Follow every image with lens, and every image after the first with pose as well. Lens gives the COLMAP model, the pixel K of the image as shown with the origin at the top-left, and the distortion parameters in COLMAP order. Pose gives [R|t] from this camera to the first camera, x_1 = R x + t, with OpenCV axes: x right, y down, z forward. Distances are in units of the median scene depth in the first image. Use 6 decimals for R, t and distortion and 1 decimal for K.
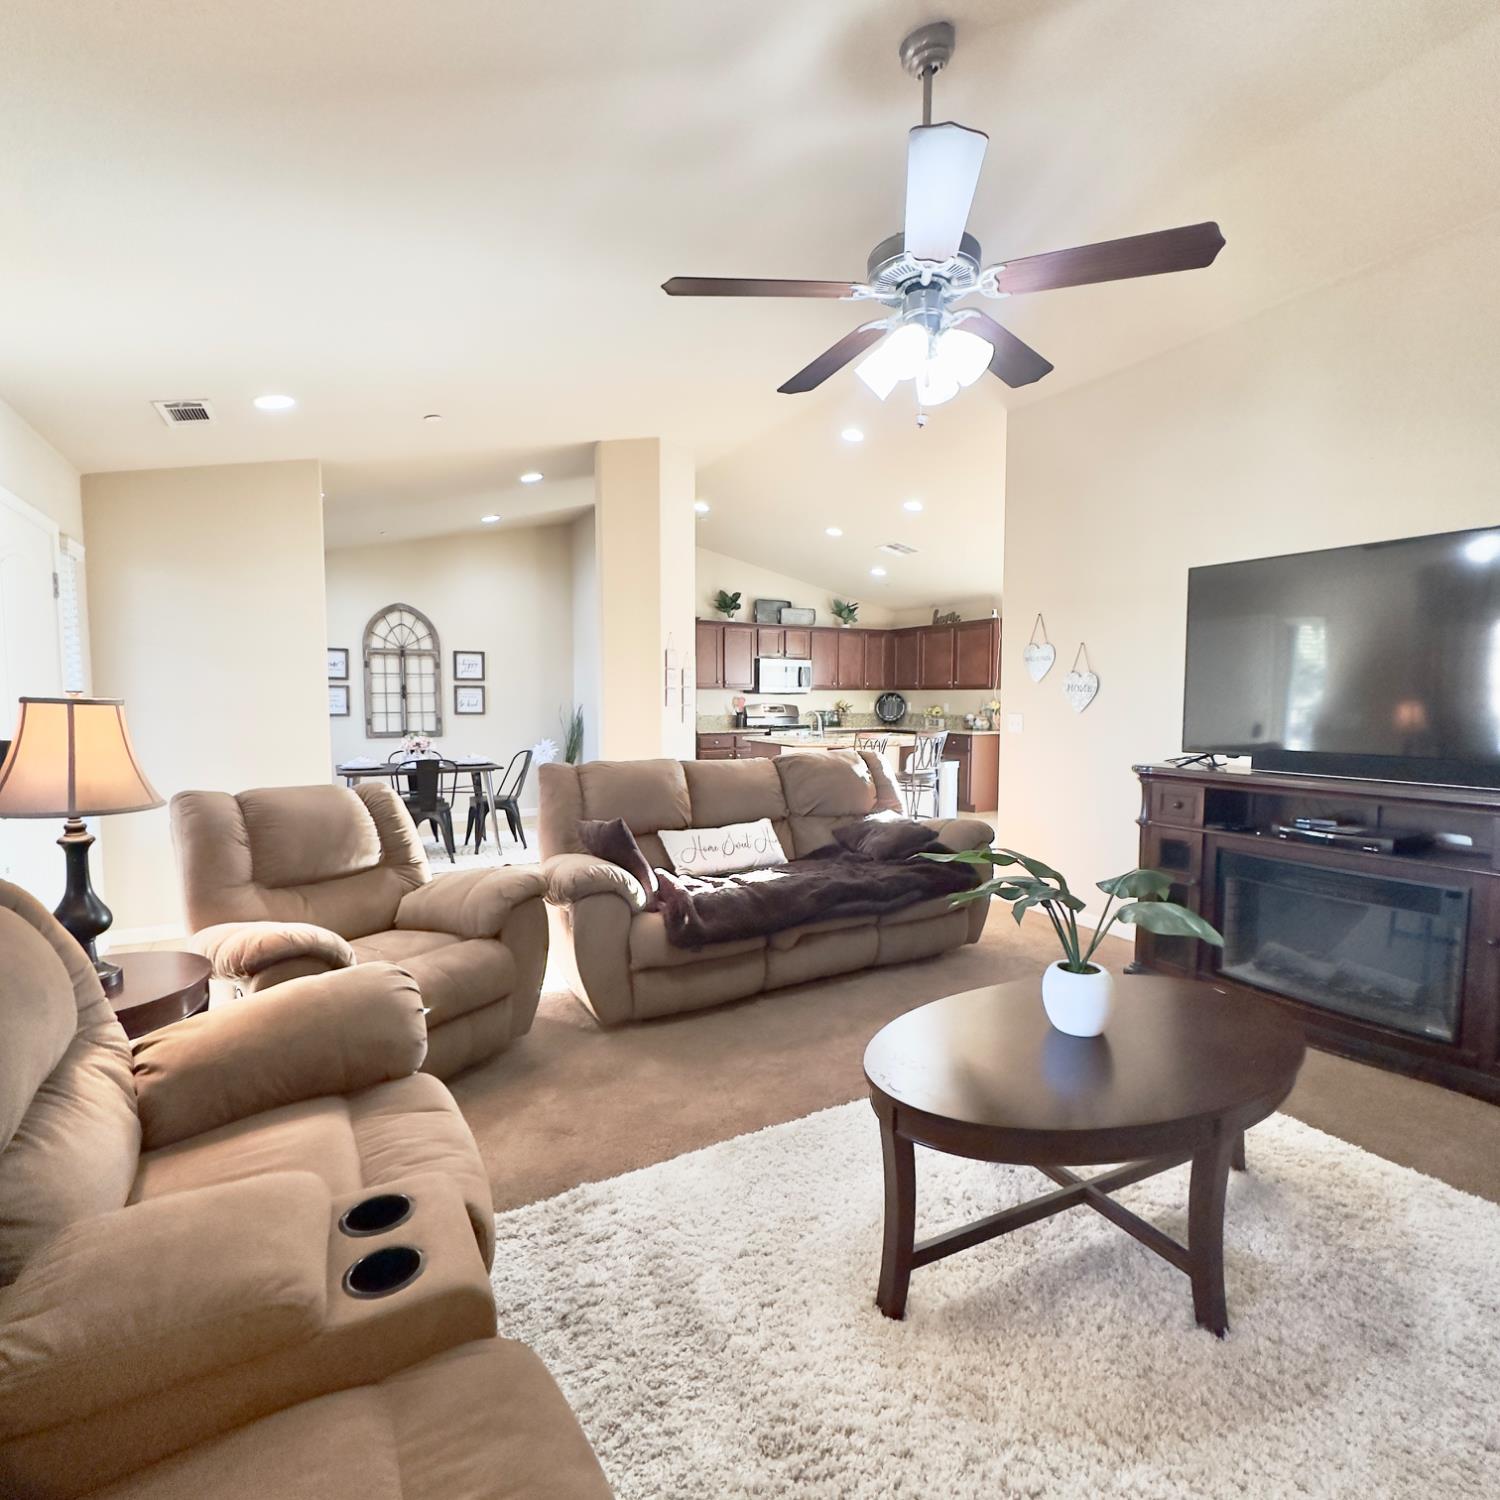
lens RADIAL K [[794.4, 0, 751.1], [0, 794.4, 748.8], [0, 0, 1]] dist [-0.000771, 0.000064]
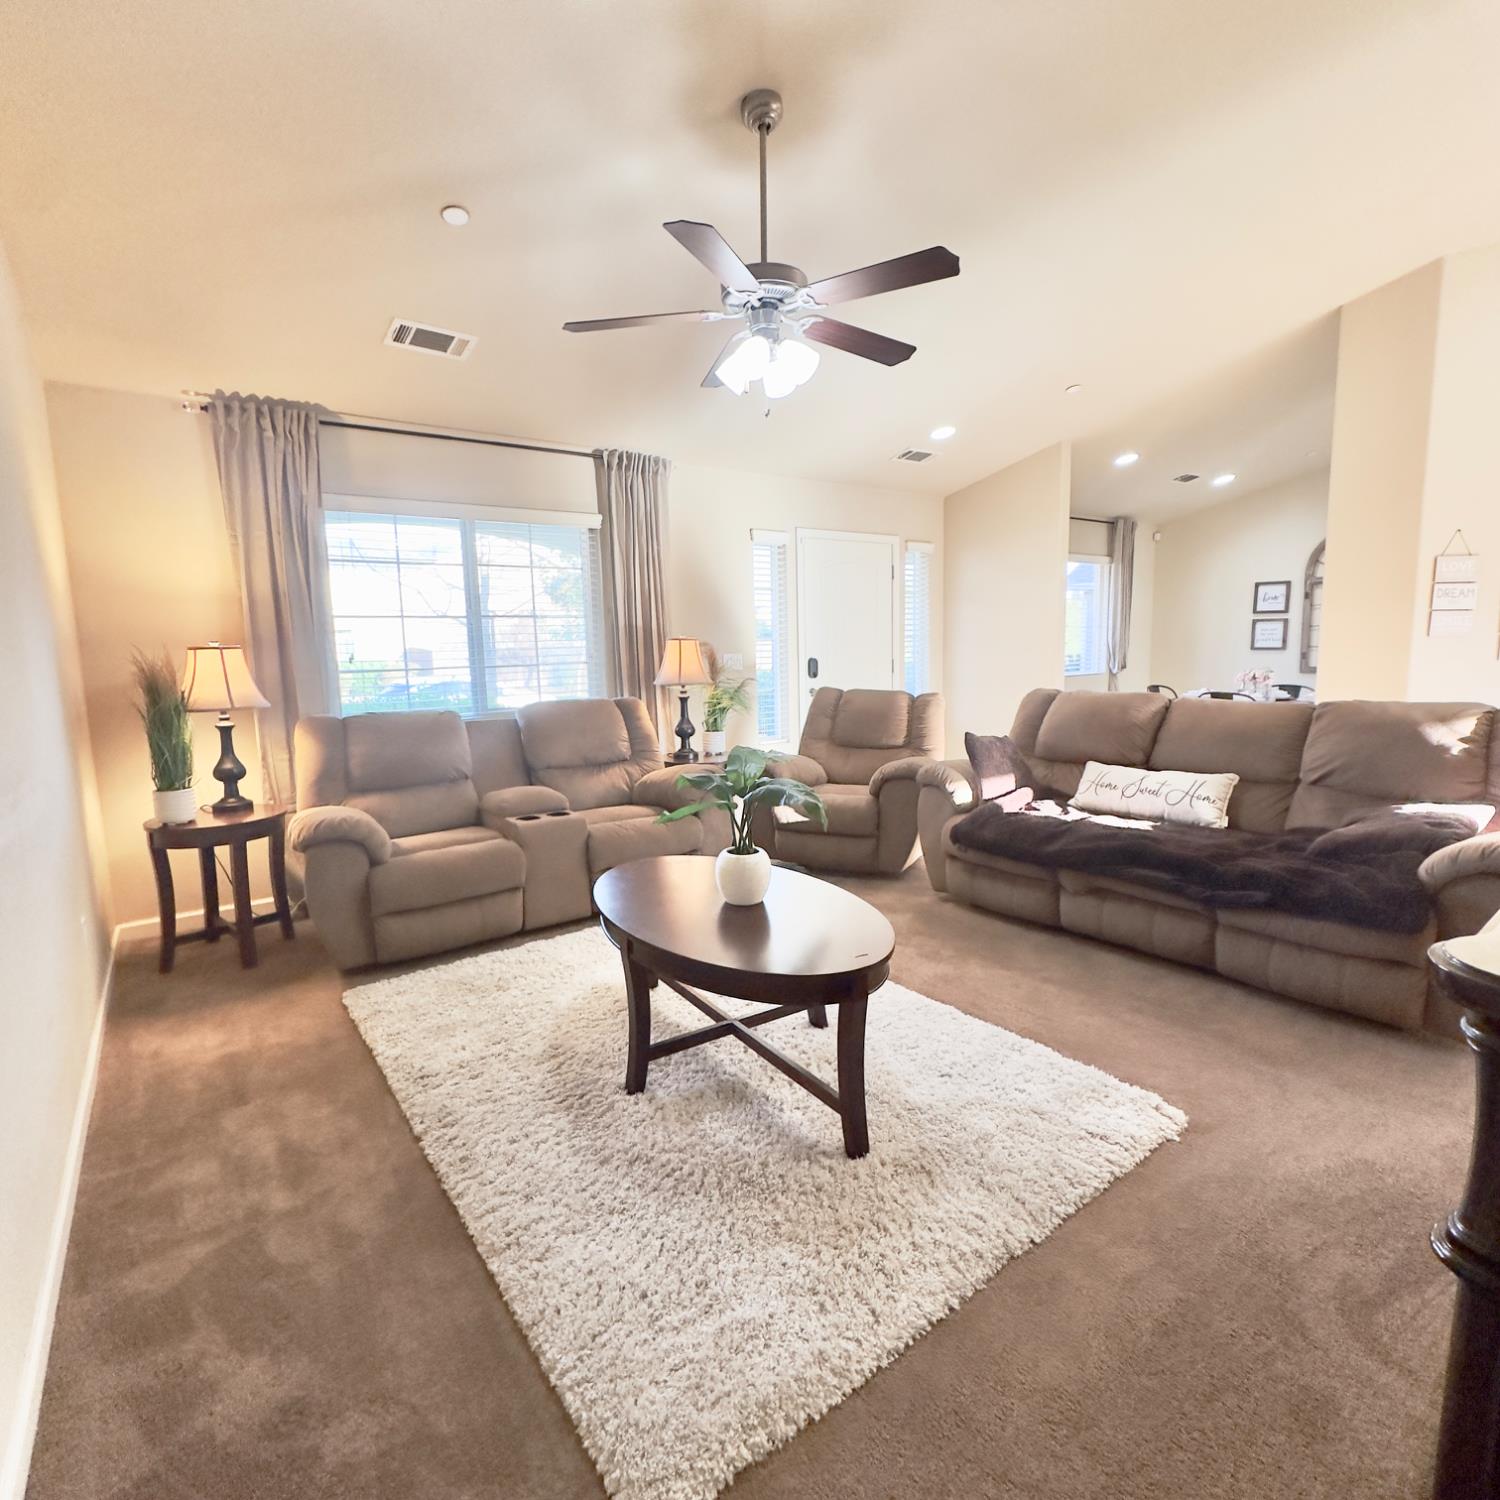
lens RADIAL K [[794.9, 0, 751.3], [0, 794.9, 748.4], [0, 0, 1]] dist [-0.000597, -0.000503]
pose [[0.121367, 0.125849, -0.984597, 0.657302], [-0.047250, 0.991538, 0.120912, -0.011945], [0.991482, 0.031848, 0.126286, 0.351762]]
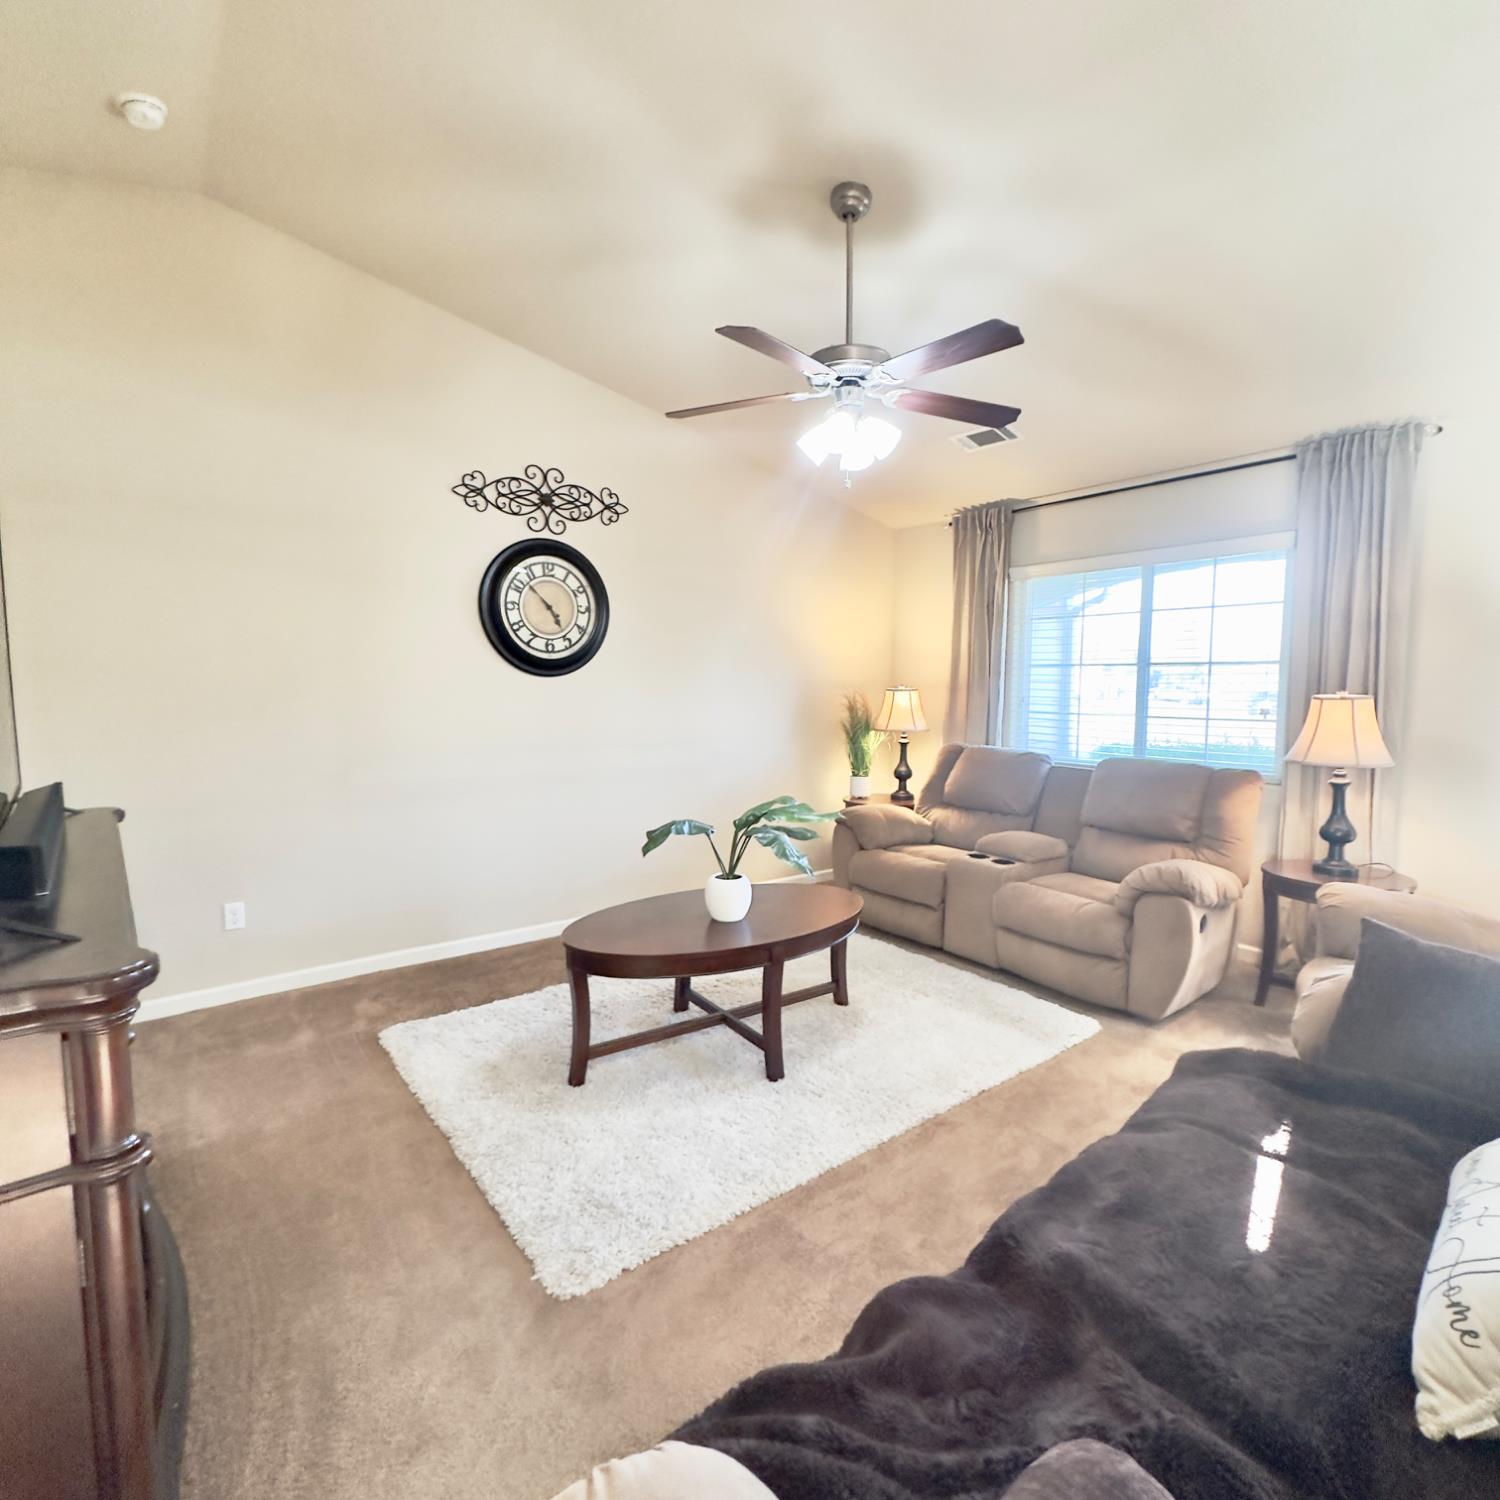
lens RADIAL K [[794.4, 0, 751.1], [0, 794.4, 748.8], [0, 0, 1]] dist [-0.000771, 0.000064]
pose [[-0.989682, 0.006616, -0.143128, 0.240164], [-0.015939, 0.987649, 0.155869, -0.077436], [0.142392, 0.156542, -0.977353, 0.989531]]
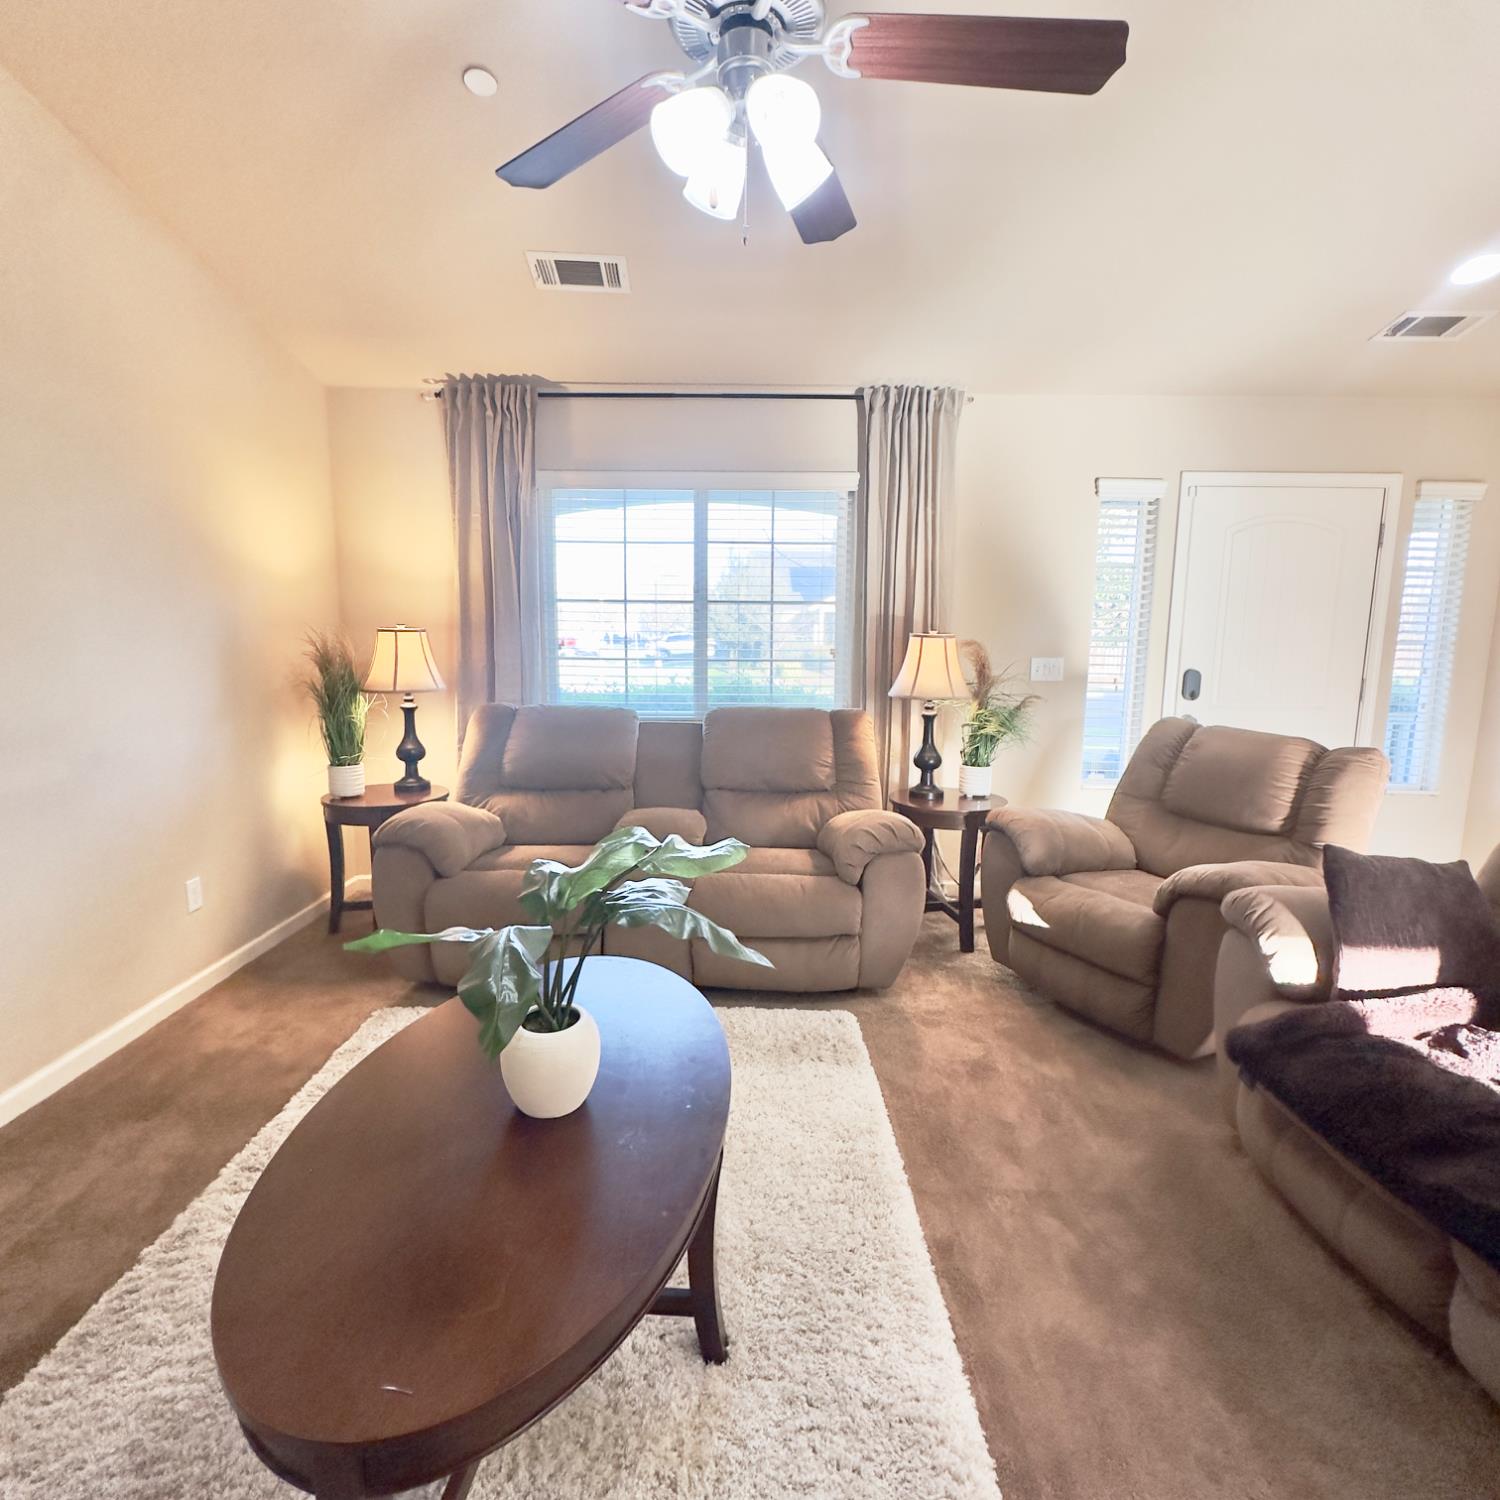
lens RADIAL K [[794.9, 0, 751.3], [0, 794.9, 748.4], [0, 0, 1]] dist [-0.000597, -0.000503]
pose [[-0.484595, 0.120505, -0.866399, 0.372893], [-0.072729, 0.981486, 0.177191, -0.038593], [0.871710, 0.148878, -0.466859, 0.595048]]
